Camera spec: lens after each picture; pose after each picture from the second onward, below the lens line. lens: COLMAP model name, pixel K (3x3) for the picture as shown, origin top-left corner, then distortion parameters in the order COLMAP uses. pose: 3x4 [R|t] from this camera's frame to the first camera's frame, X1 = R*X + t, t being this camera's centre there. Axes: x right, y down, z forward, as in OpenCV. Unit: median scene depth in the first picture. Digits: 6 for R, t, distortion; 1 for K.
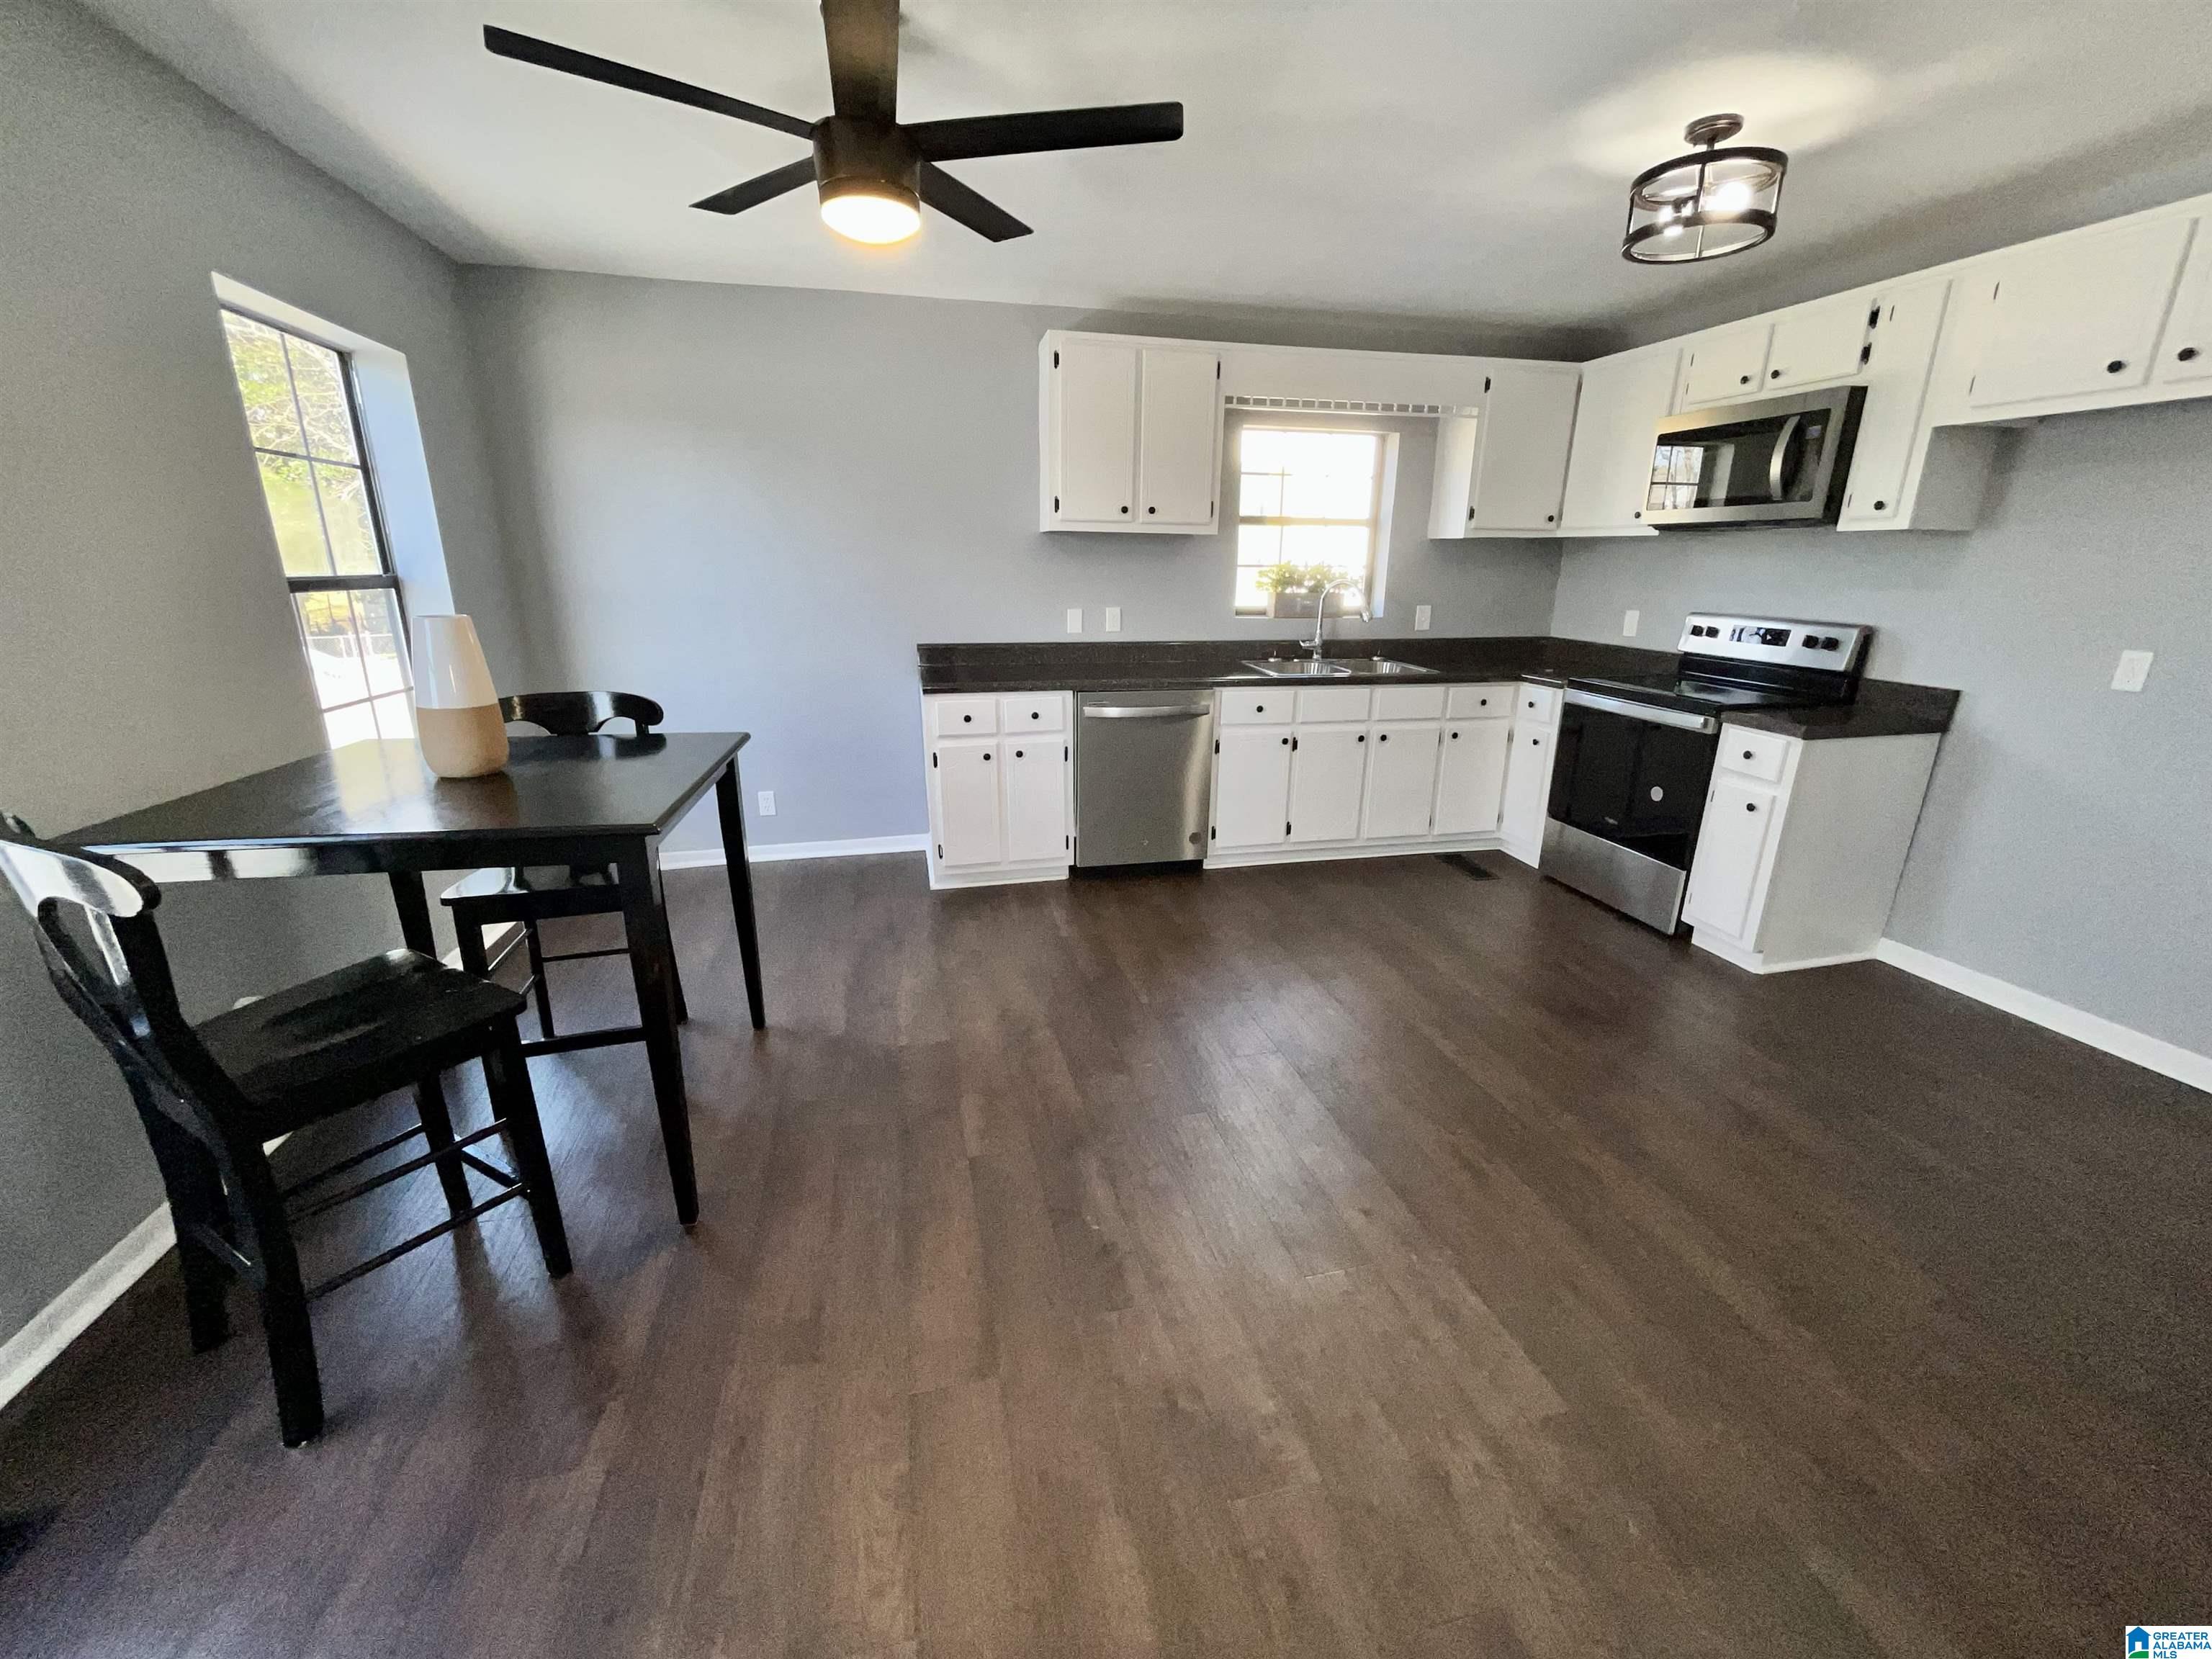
lens RADIAL K [[893.8, 0, 1116.7], [0, 893.8, 825.0], [0, 0, 1]] dist [0.000722, -0.000506]
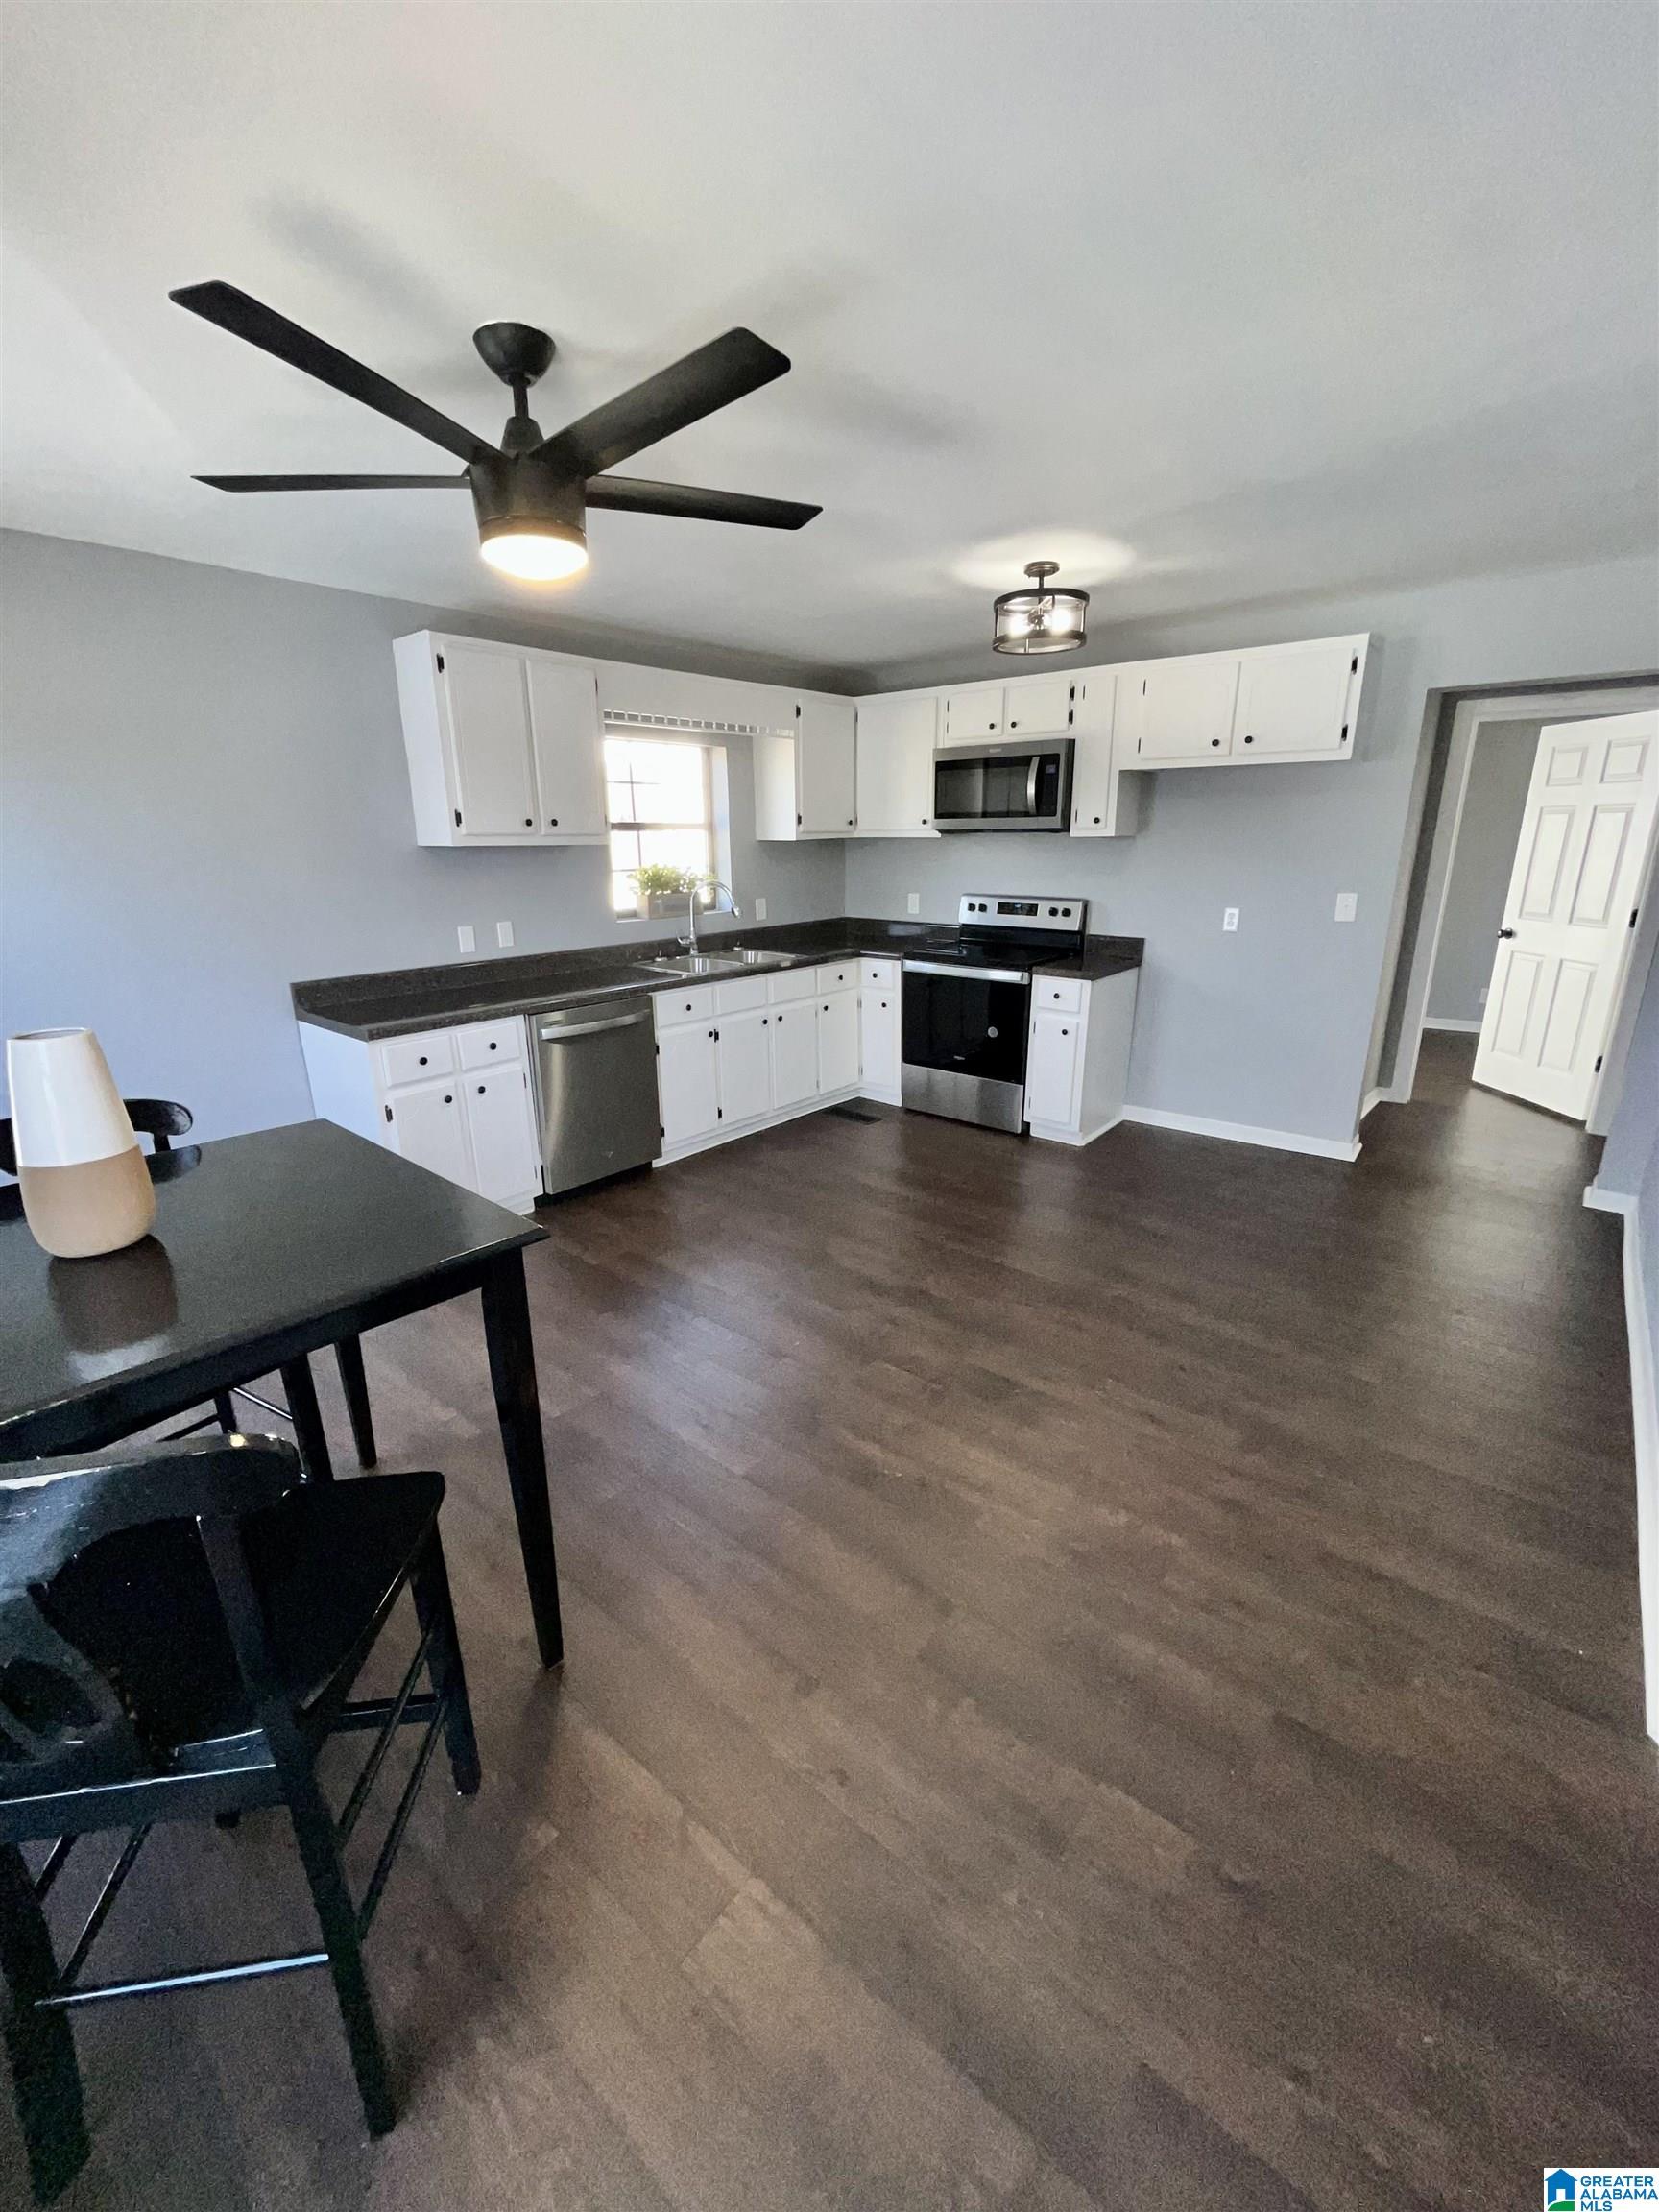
lens RADIAL K [[893.8, 0, 822.1], [0, 893.8, 1097.4], [0, 0, 1]] dist [0.000722, -0.000506]
pose [[0.805271, -0.186775, 0.562719, -0.349063], [0.188358, 0.980508, 0.055898, -0.057685], [-0.562191, 0.060980, 0.824756, 0.042478]]
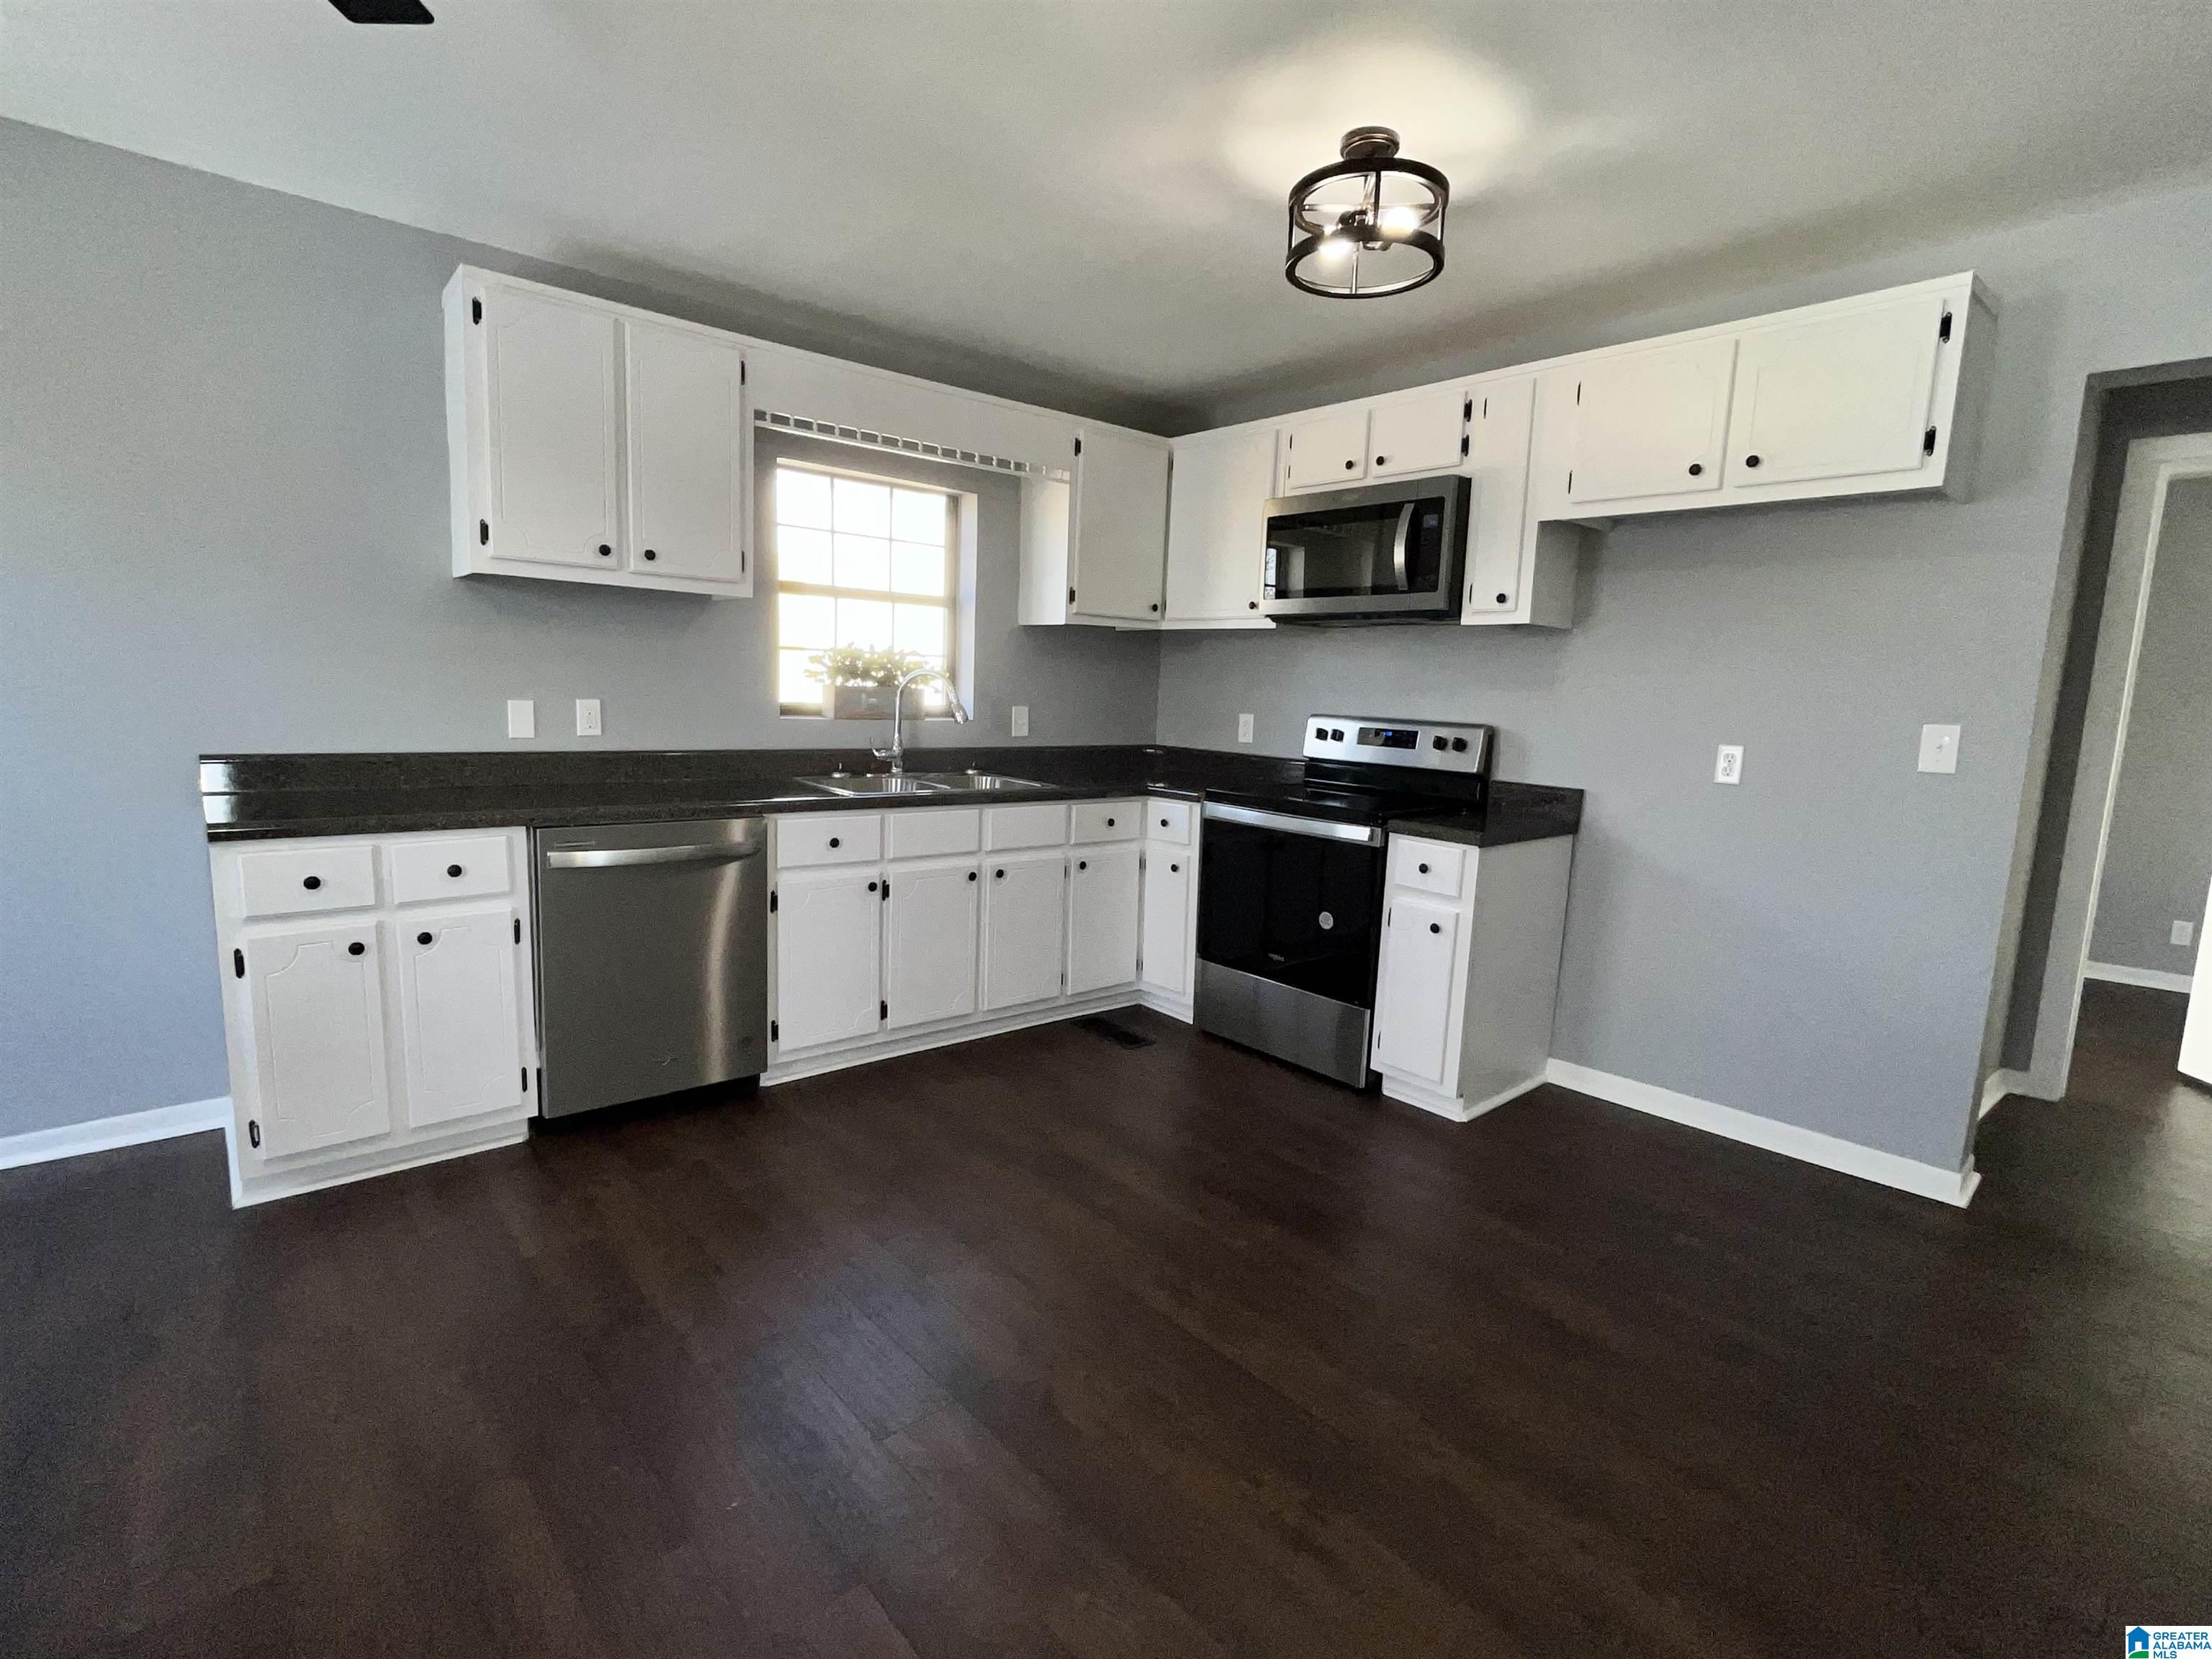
lens RADIAL K [[1044.5, 0, 1110.1], [0, 1044.5, 831.2], [0, 0, 1]] dist [-0.001555, 0.000366]
pose [[0.885637, -0.039908, 0.462661, -0.026230], [0.104708, 0.987805, -0.115229, -0.024208], [-0.452420, 0.150495, 0.879015, 0.199888]]
